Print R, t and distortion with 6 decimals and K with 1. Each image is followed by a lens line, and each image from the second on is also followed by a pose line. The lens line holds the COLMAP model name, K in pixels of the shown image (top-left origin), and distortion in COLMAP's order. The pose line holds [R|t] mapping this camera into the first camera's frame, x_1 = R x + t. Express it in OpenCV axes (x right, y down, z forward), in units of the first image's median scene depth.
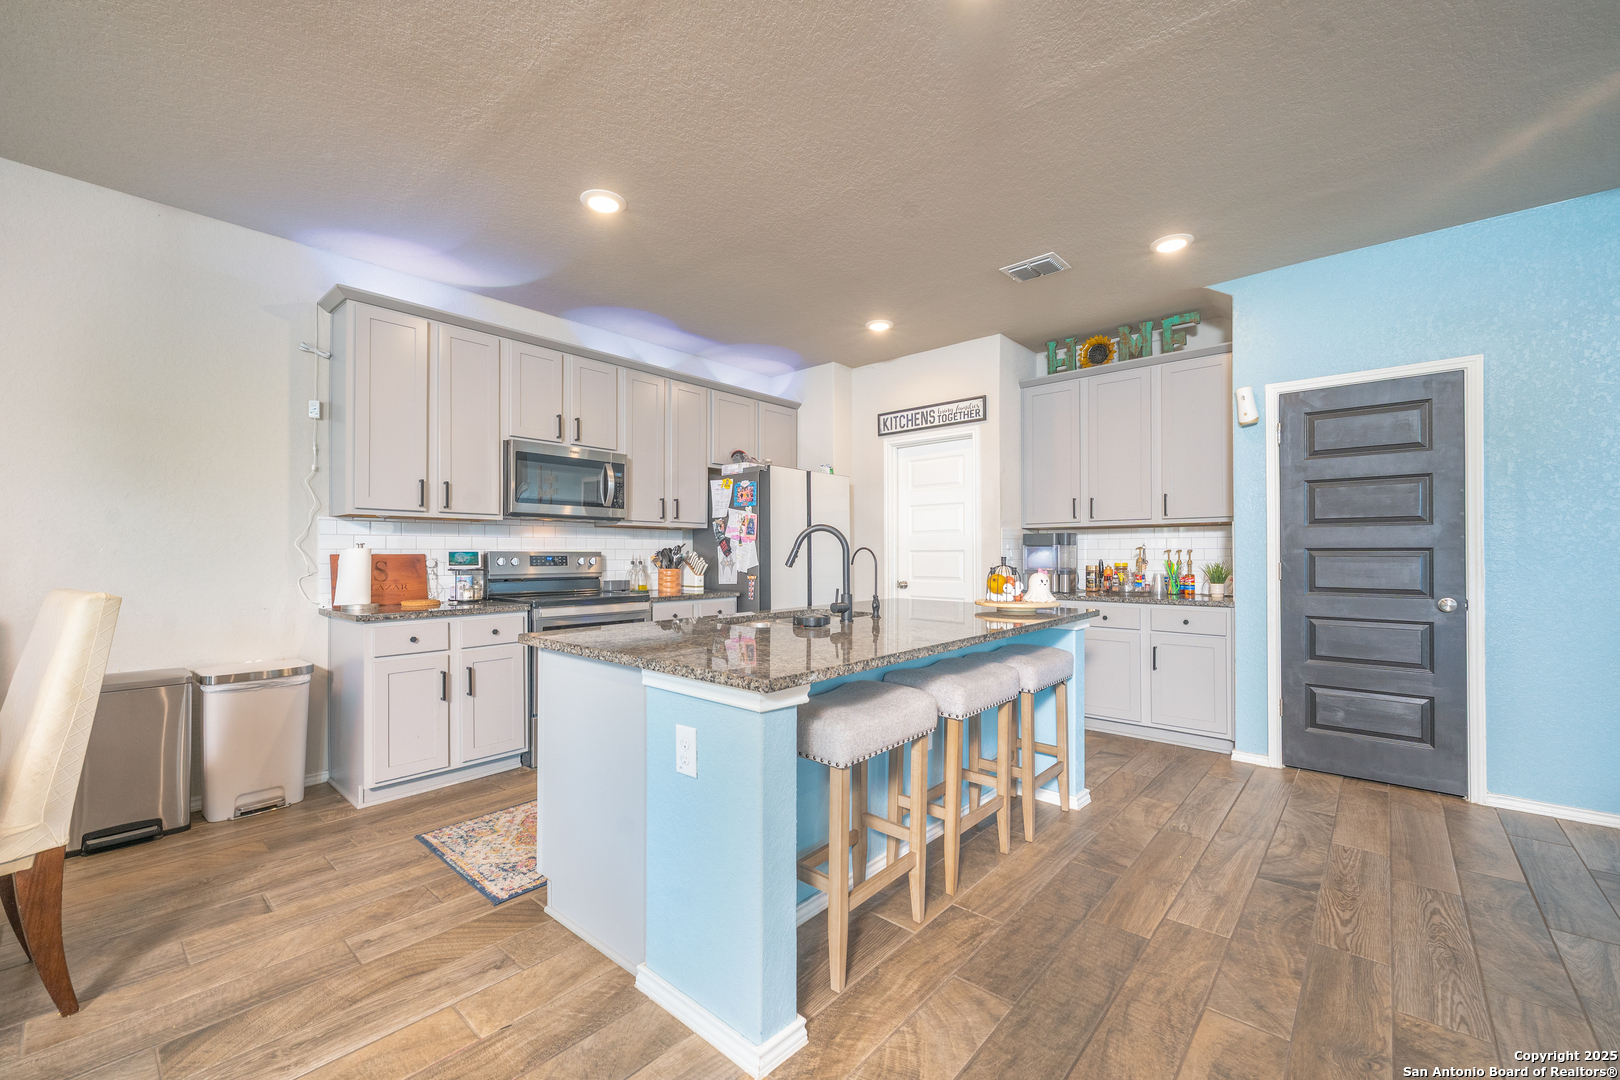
lens RADIAL K [[662.4, 0, 796.0], [0, 662.4, 544.5], [0, 0, 1]] dist [-0.001477, -0.000423]
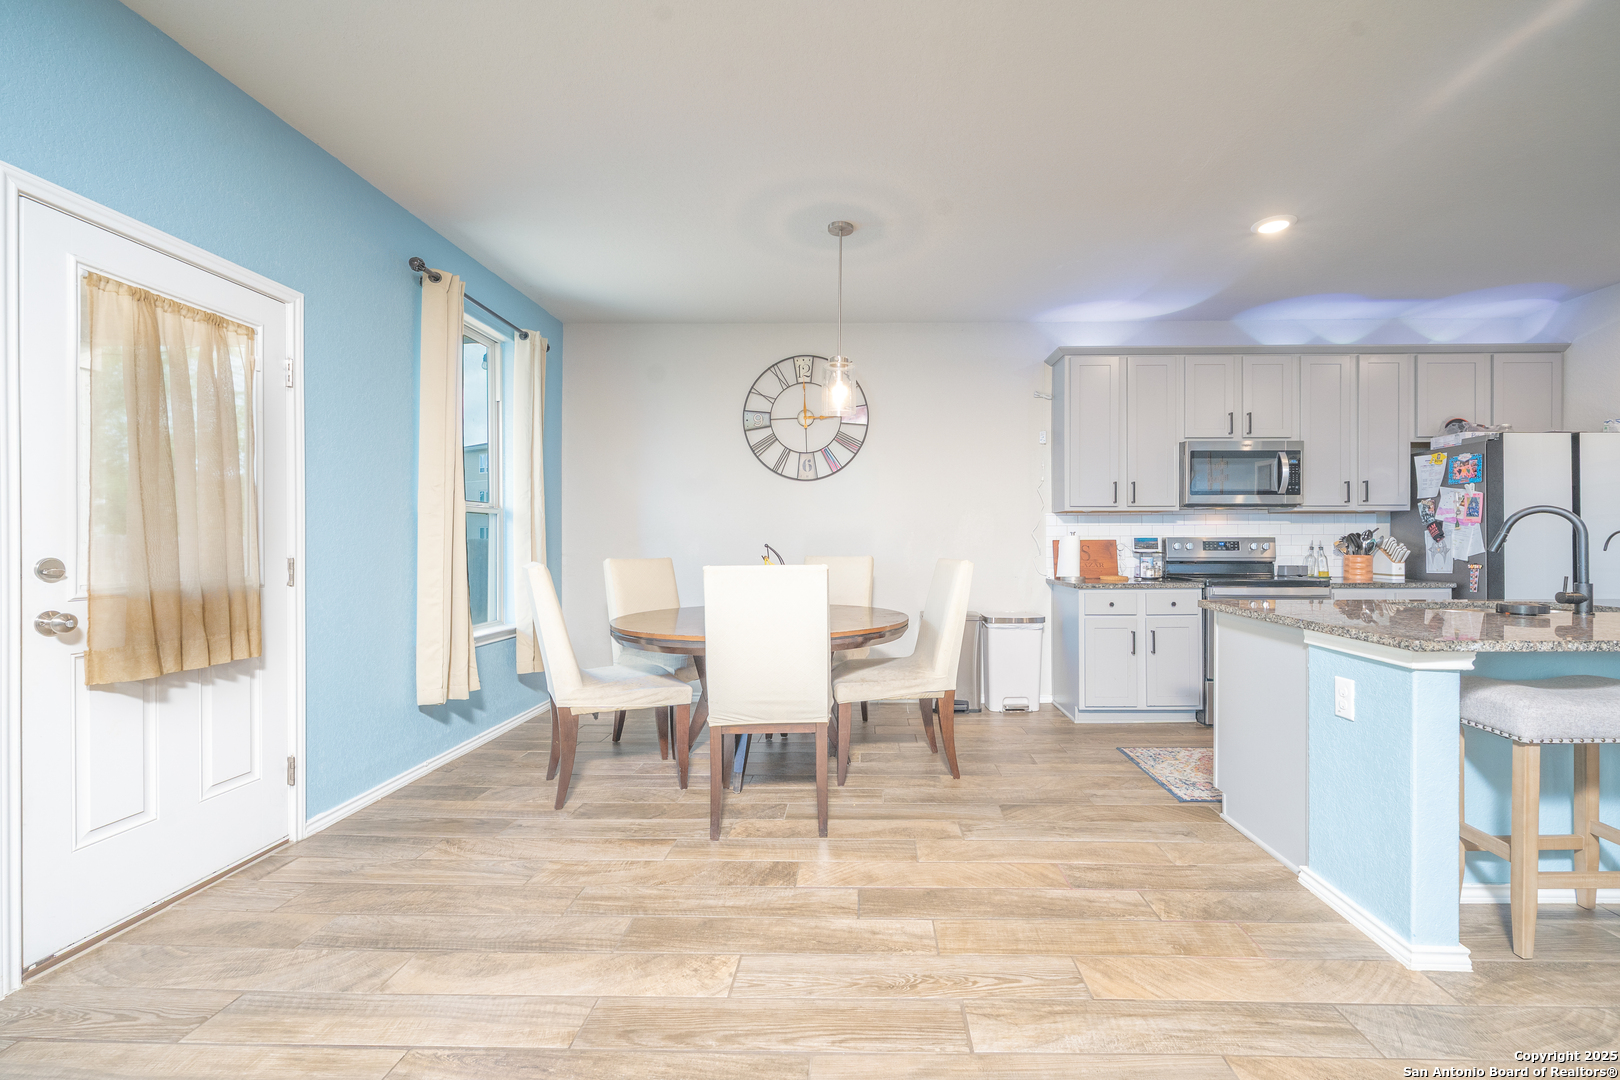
lens RADIAL K [[662.4, 0, 851.4], [0, 662.4, 546.1], [0, 0, 1]] dist [-0.001477, -0.000423]
pose [[0.649867, 0.004693, -0.760034, 0.090136], [0.012952, 0.999767, 0.017248, -0.002461], [0.759938, -0.021053, 0.649655, -0.257117]]
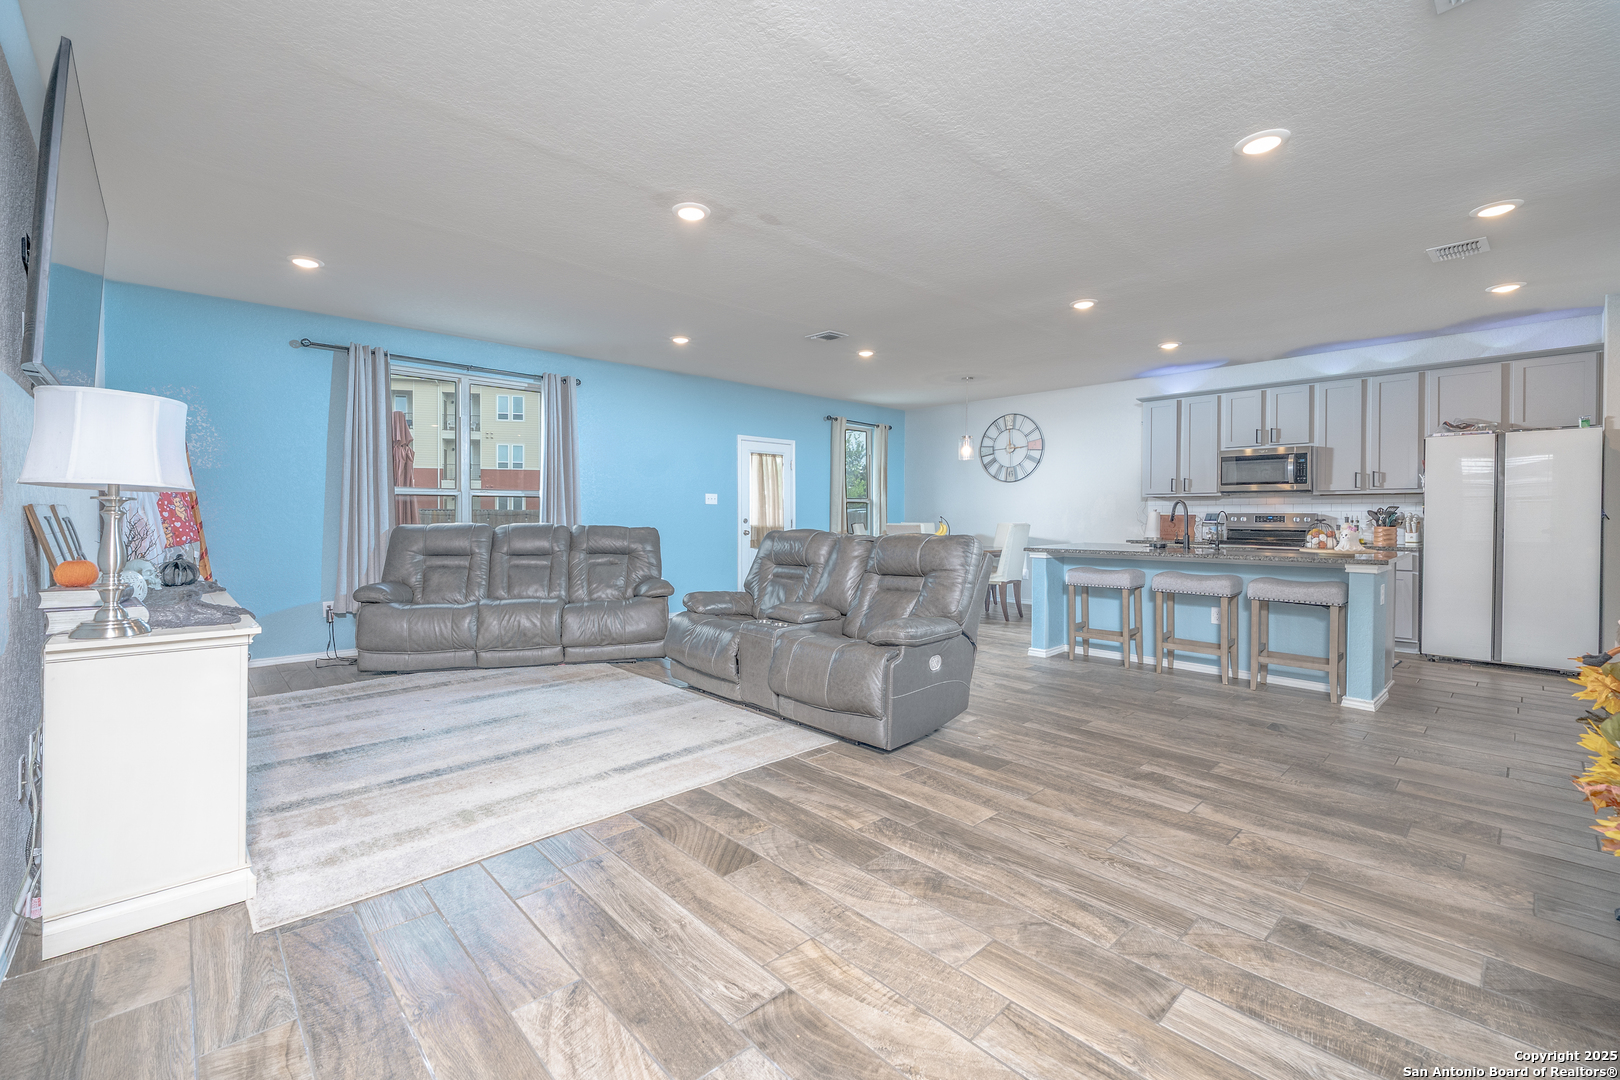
lens RADIAL K [[662.4, 0, 805.7], [0, 662.4, 517.9], [0, 0, 1]] dist [-0.001477, -0.000423]
pose [[-0.114289, 0.006021, -0.993429, 1.728738], [0.013889, 0.999894, 0.004462, -0.001077], [0.993350, -0.013288, -0.114361, 0.112620]]
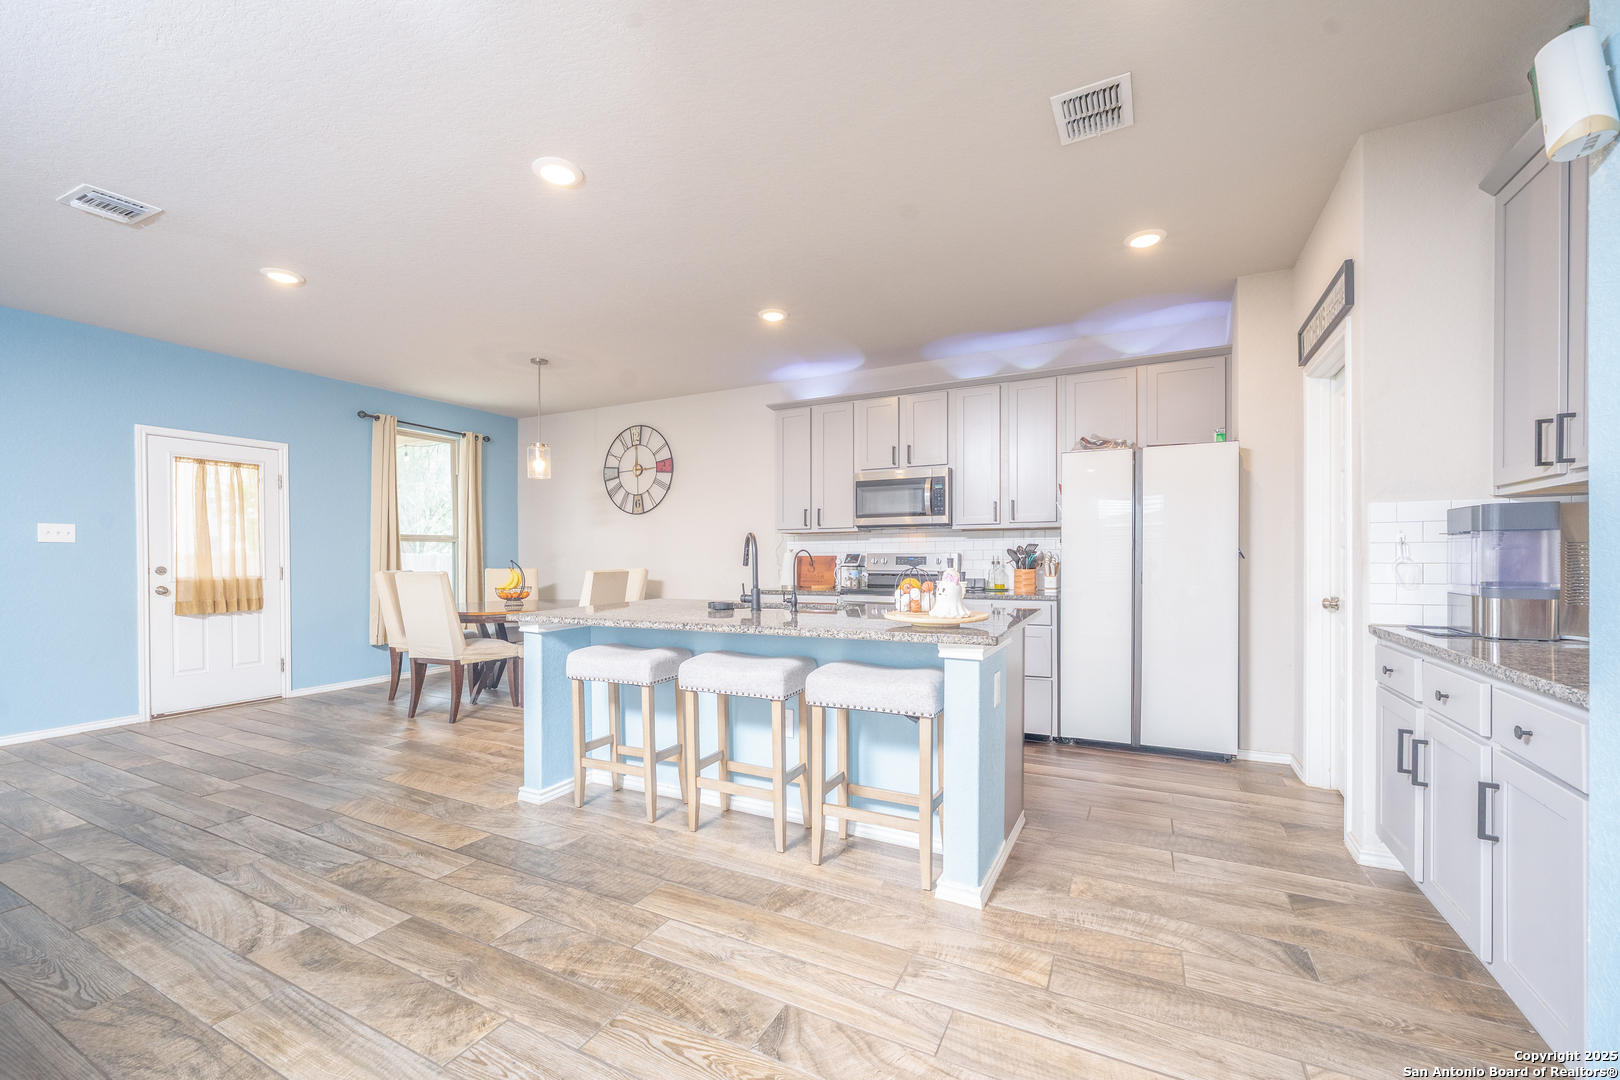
lens RADIAL K [[662.4, 0, 806.9], [0, 662.4, 556.3], [0, 0, 1]] dist [-0.001477, -0.000423]
pose [[0.248802, -0.000636, -0.968554, 1.056725], [0.019983, 0.999790, 0.004477, 0.008340], [0.968348, -0.020468, 0.248762, 0.641672]]
